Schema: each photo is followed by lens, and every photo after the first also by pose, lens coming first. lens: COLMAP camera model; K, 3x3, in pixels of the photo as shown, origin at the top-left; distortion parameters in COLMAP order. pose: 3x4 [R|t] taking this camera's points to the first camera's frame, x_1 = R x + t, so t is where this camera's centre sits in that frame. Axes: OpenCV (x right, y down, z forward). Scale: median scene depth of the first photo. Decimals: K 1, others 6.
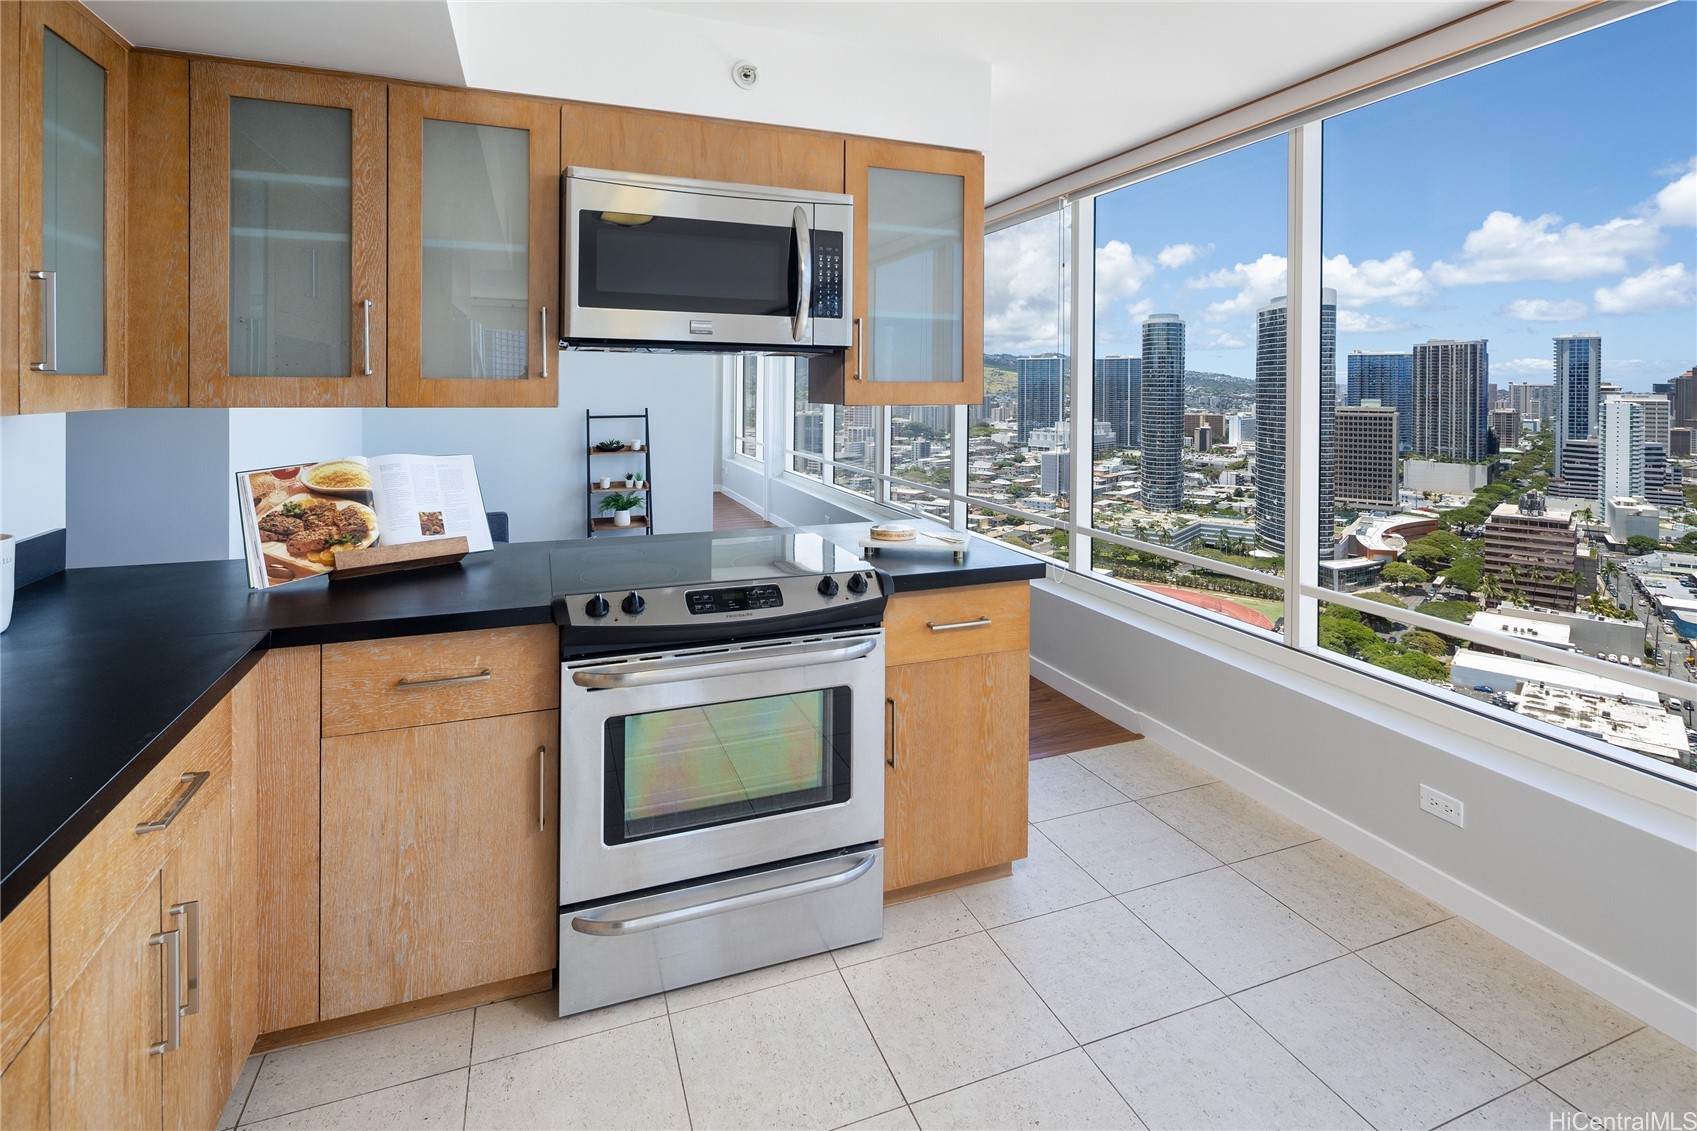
lens RADIAL K [[836.5, 0, 867.0], [0, 836.5, 384.9], [0, 0, 1]] dist [0.006116, -0.002943]
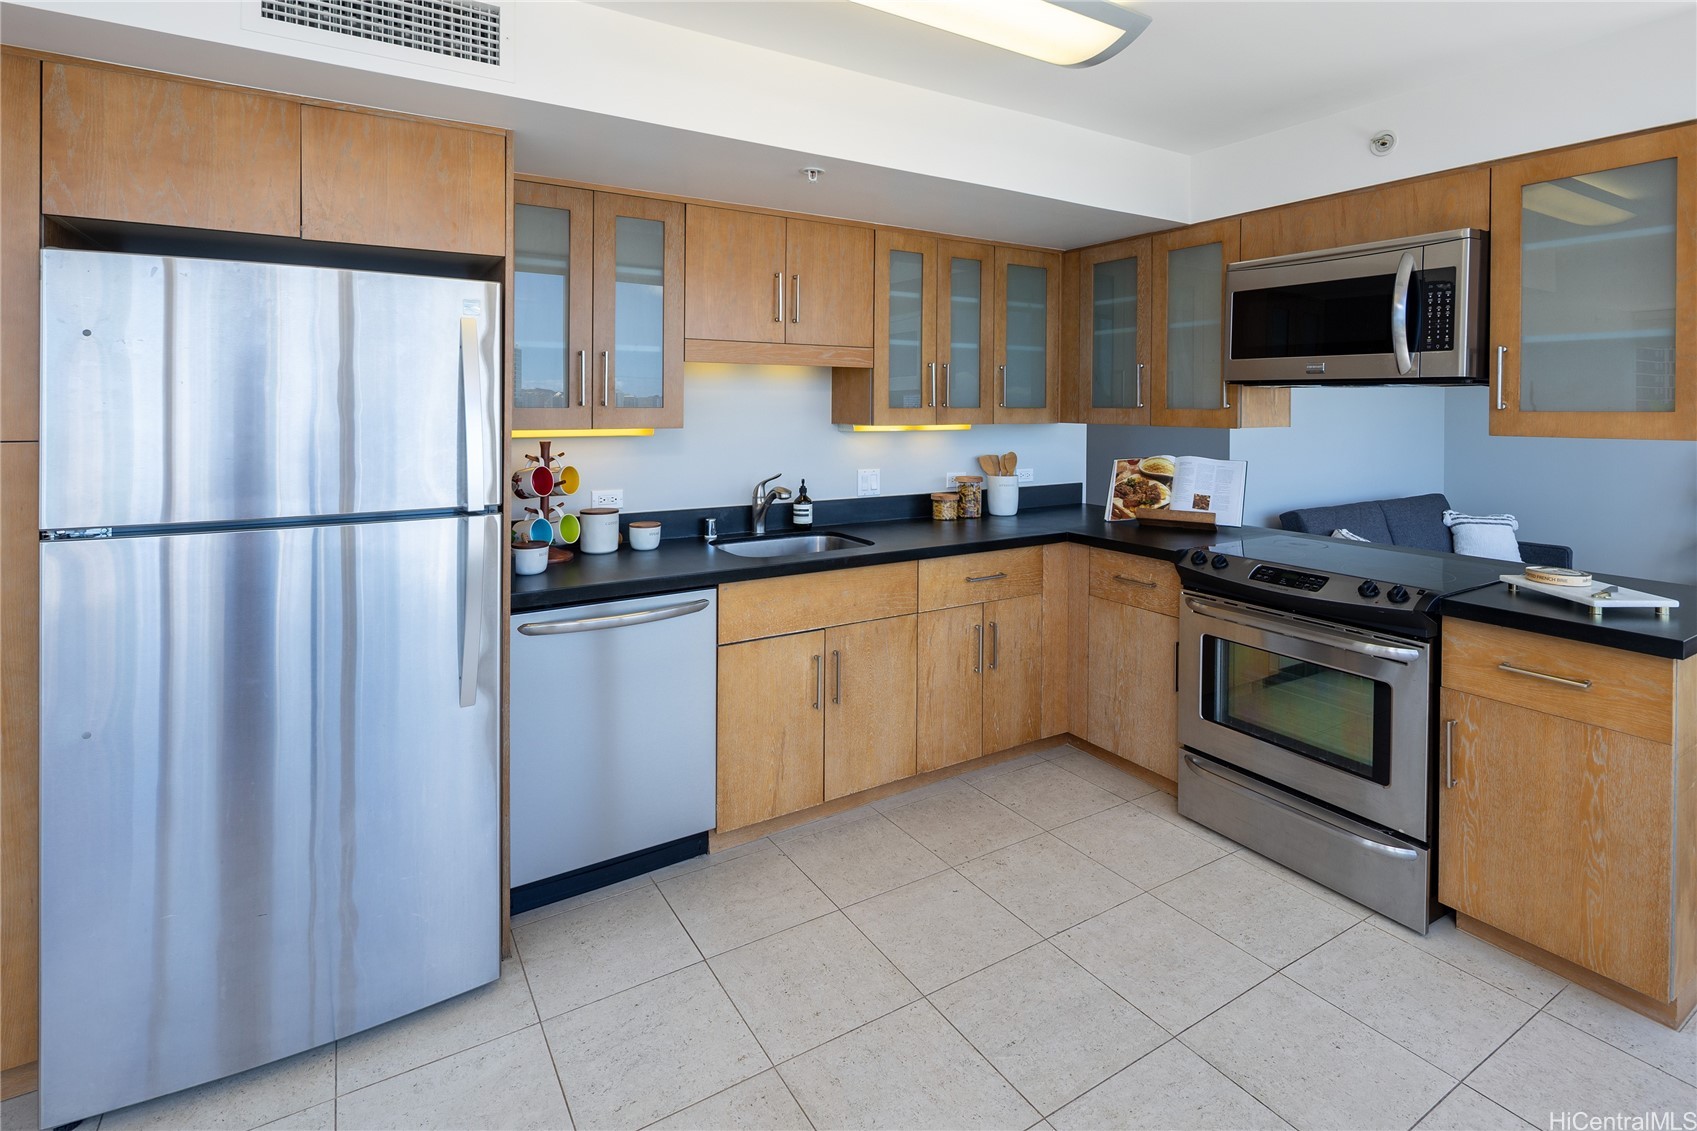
lens RADIAL K [[836.5, 0, 871.8], [0, 836.5, 407.3], [0, 0, 1]] dist [0.006116, -0.002943]
pose [[0.195434, -0.002550, -0.980714, 0.845412], [-0.005396, 0.999979, -0.003676, -0.001012], [0.980702, 0.006010, 0.195416, 0.092756]]
